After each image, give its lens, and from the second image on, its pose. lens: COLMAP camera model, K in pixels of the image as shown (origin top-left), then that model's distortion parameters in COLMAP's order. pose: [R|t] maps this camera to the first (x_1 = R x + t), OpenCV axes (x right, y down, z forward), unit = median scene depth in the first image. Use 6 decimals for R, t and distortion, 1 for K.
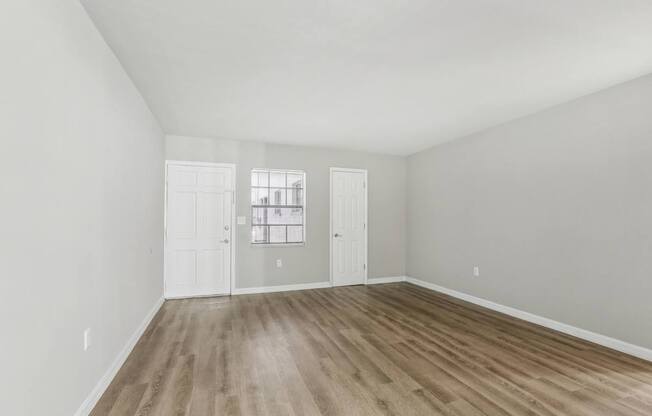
lens RADIAL K [[297.4, 0, 325.6], [0, 297.4, 213.2], [0, 0, 1]] dist [-0.022929, 0.001105]
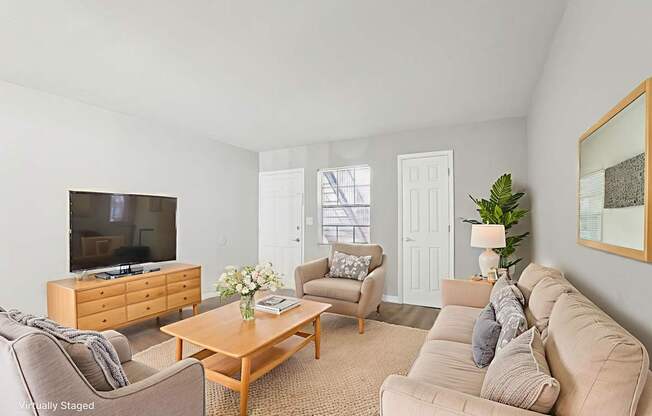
lens RADIAL K [[297.4, 0, 325.1], [0, 297.4, 211.7], [0, 0, 1]] dist [-0.022929, 0.001105]
pose [[0.662142, -0.018505, -0.749149, 0.513117], [0.020528, 0.999768, -0.006552, 0.000387], [0.749097, -0.011040, 0.662369, 0.330205]]
